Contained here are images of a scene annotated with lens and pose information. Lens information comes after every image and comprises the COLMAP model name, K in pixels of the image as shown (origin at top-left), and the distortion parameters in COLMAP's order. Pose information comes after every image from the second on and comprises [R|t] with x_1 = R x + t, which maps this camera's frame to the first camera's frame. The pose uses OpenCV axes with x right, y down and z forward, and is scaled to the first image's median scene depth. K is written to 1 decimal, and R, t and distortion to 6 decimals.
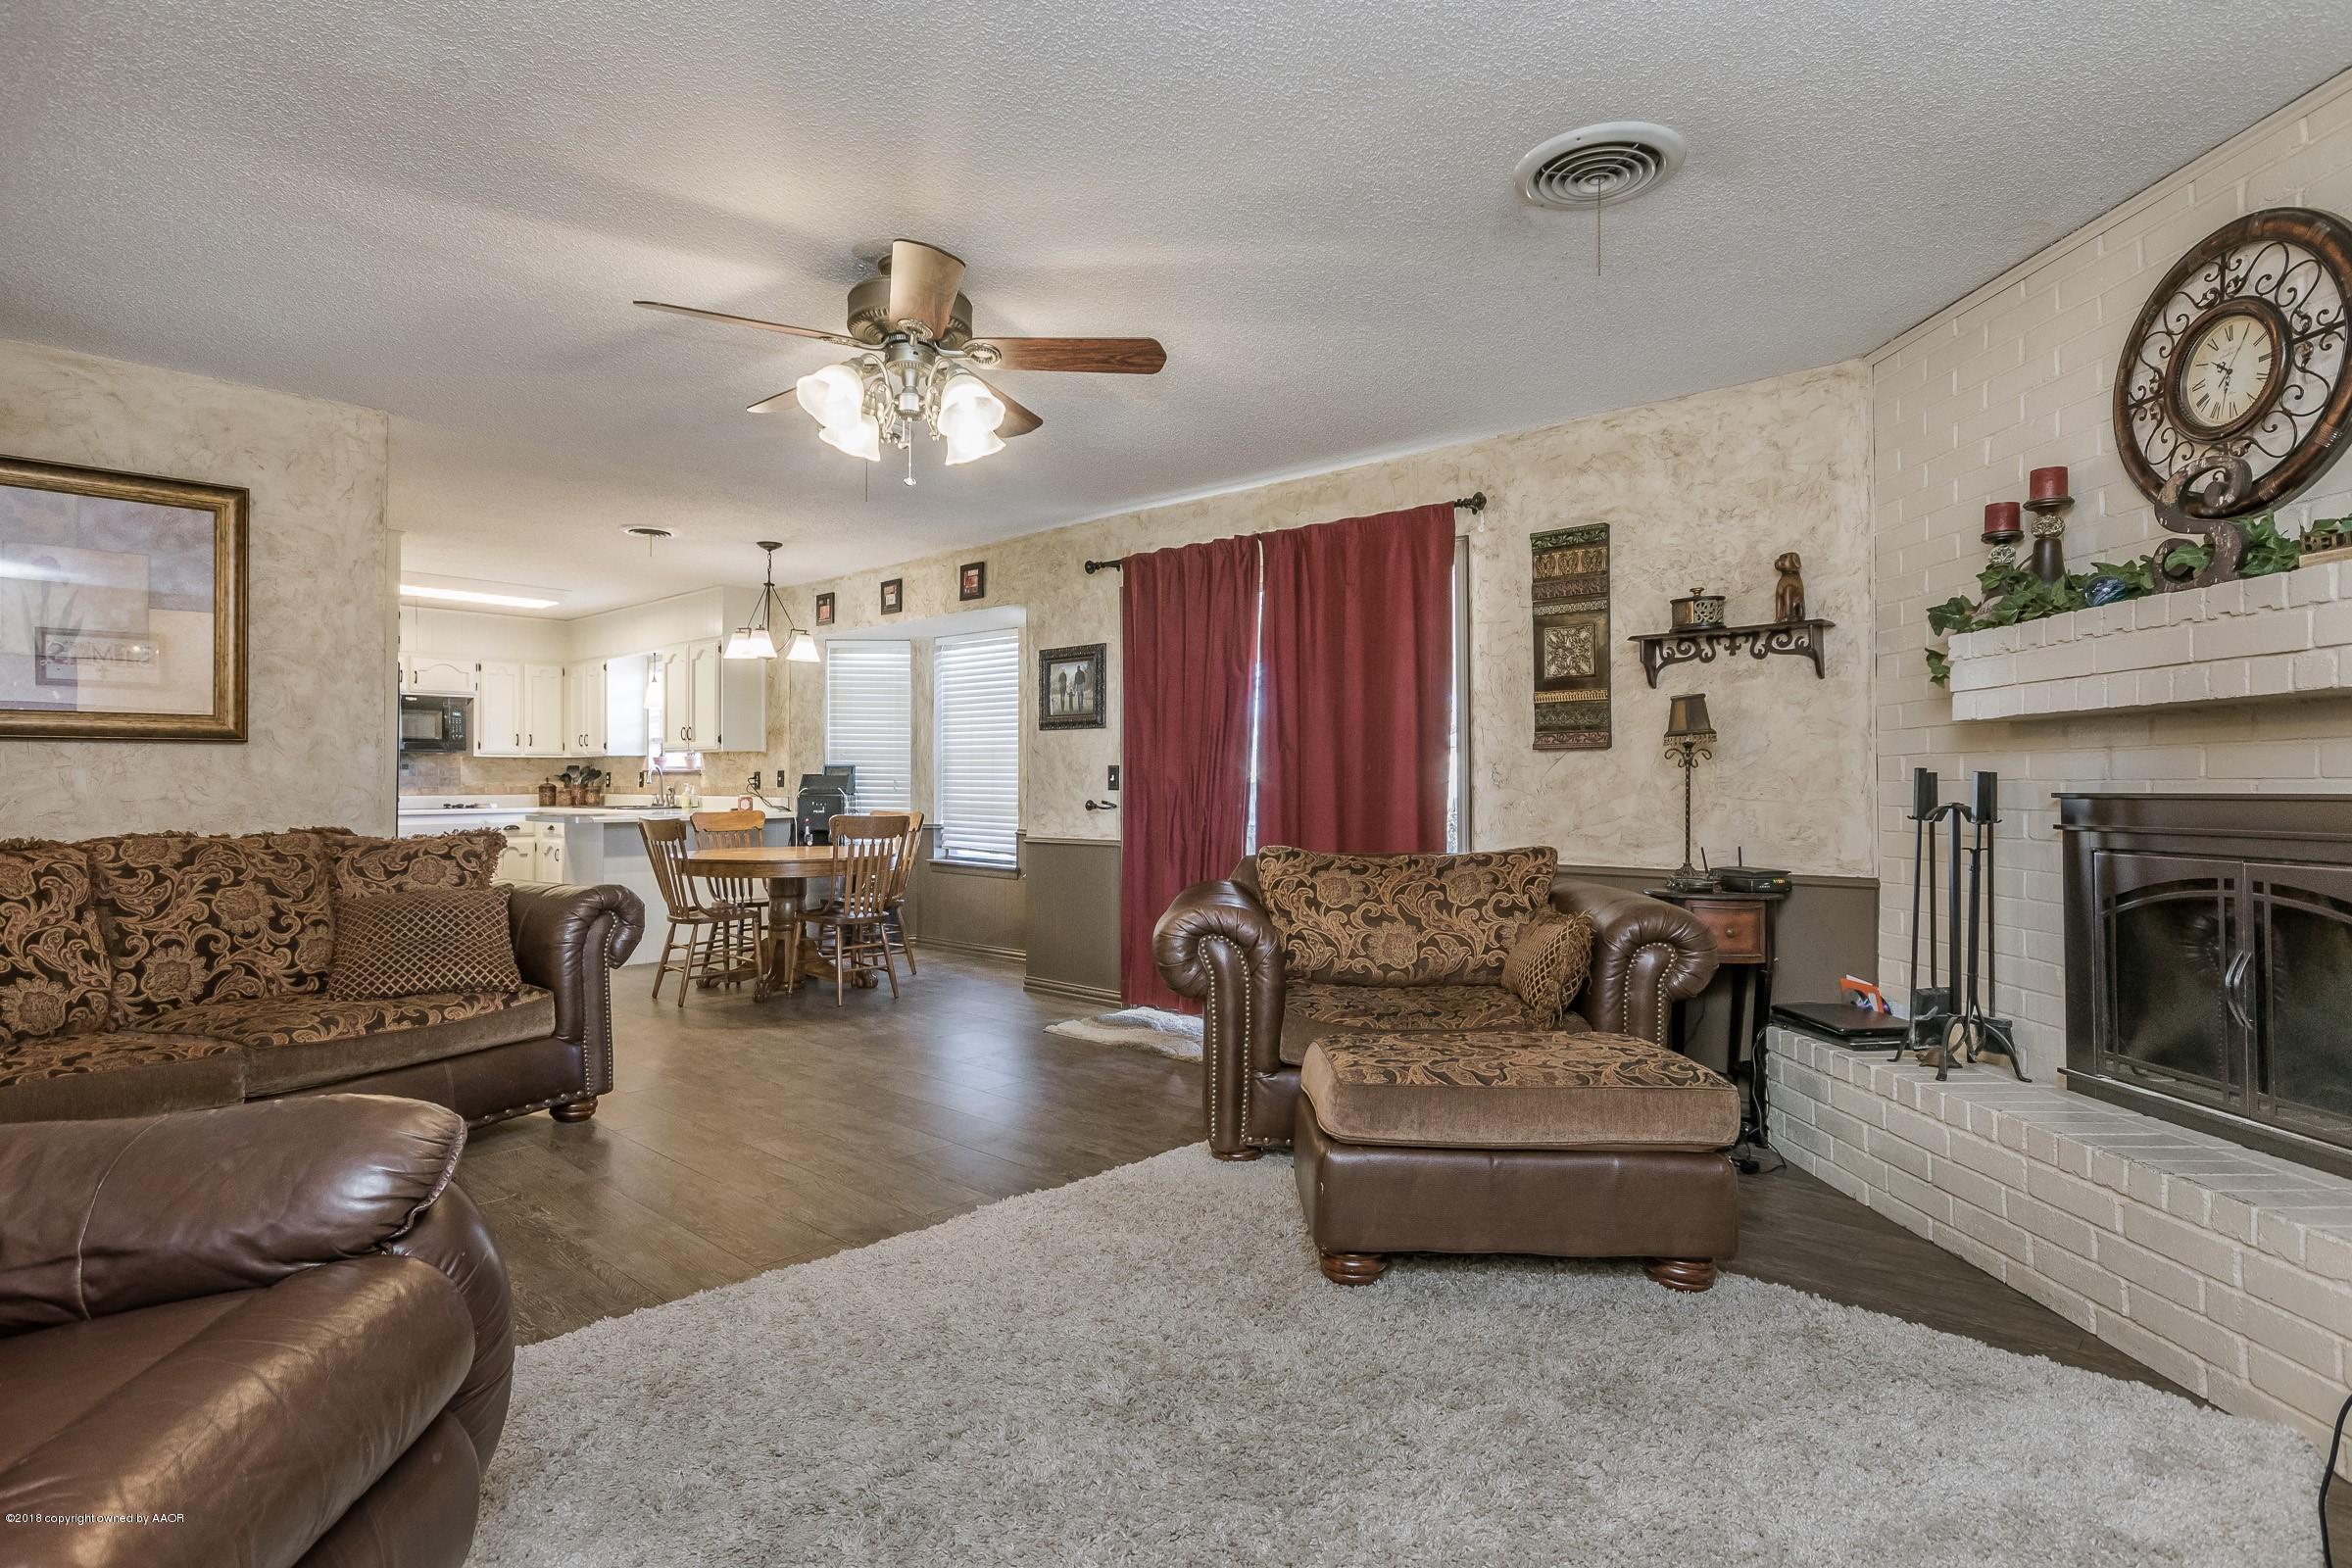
lens RADIAL K [[1204.6, 0, 1178.4], [0, 1204.6, 763.0], [0, 0, 1]] dist [-0.002416, -0.001800]
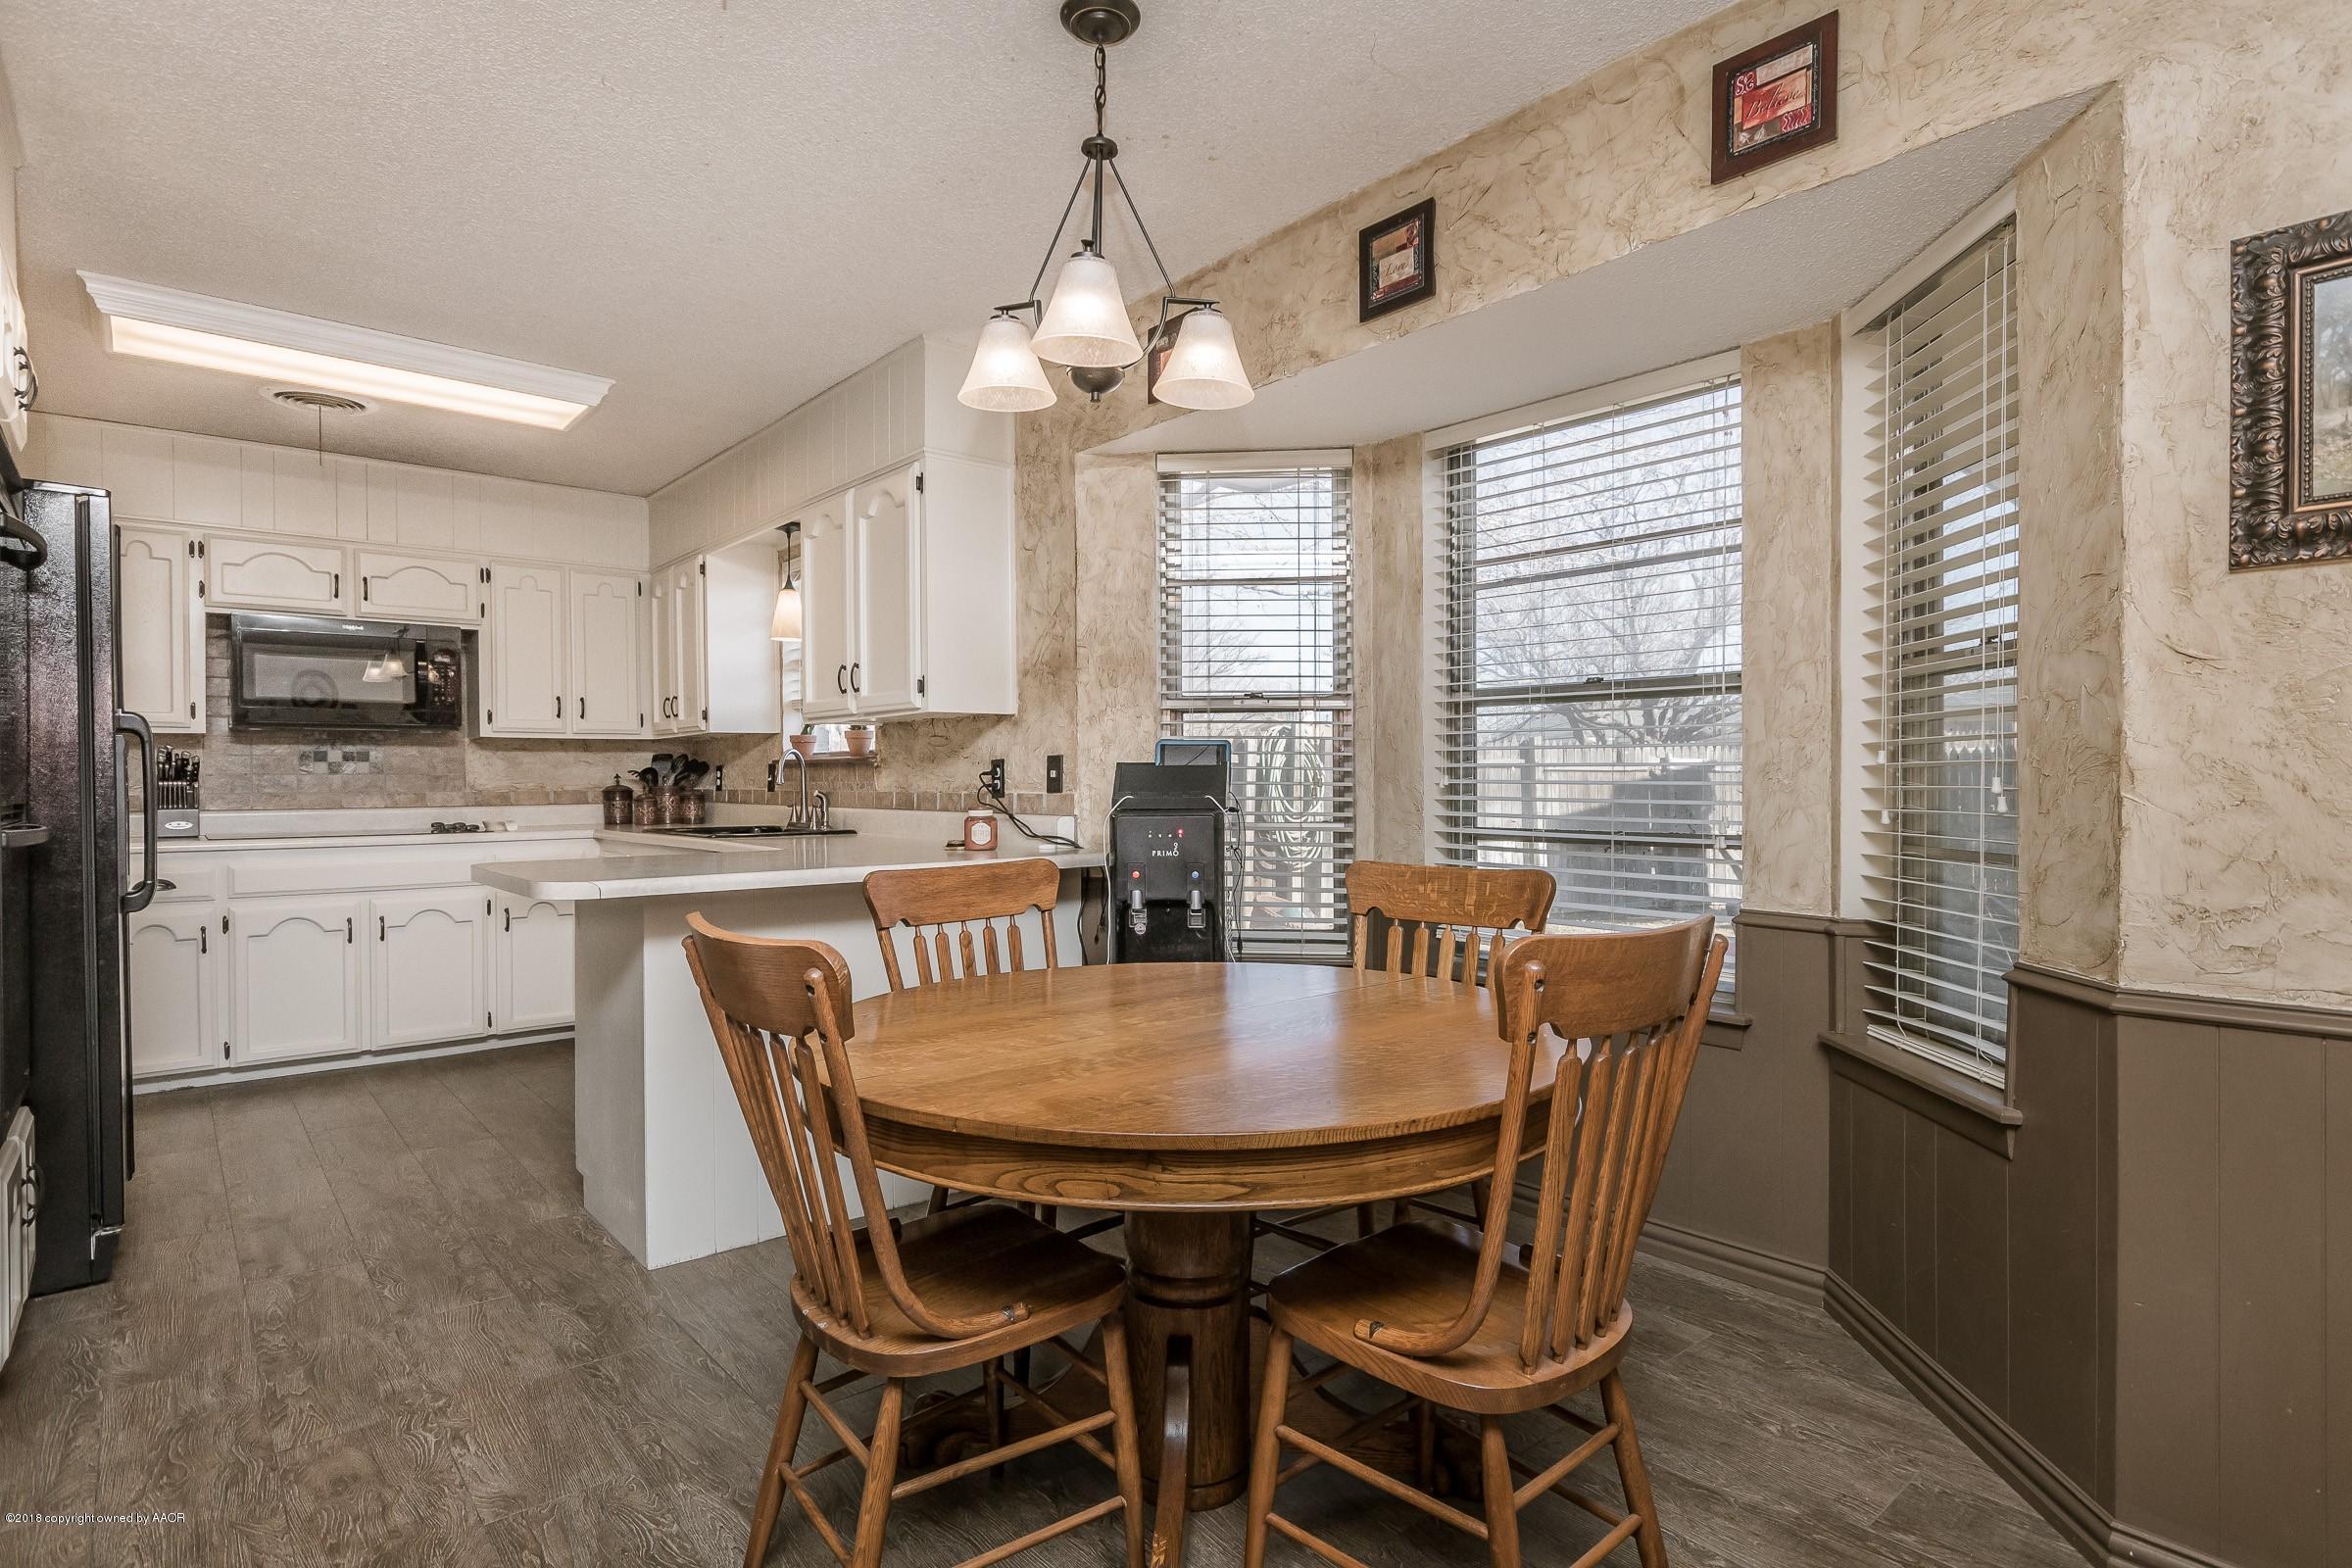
lens RADIAL K [[1204.6, 0, 1172.3], [0, 1204.6, 785.6], [0, 0, 1]] dist [-0.002416, -0.001800]
pose [[0.991810, -0.006938, -0.127532, -0.204021], [0.010165, 0.999644, 0.024663, 0.005857], [0.127315, -0.025757, 0.991528, 0.497824]]
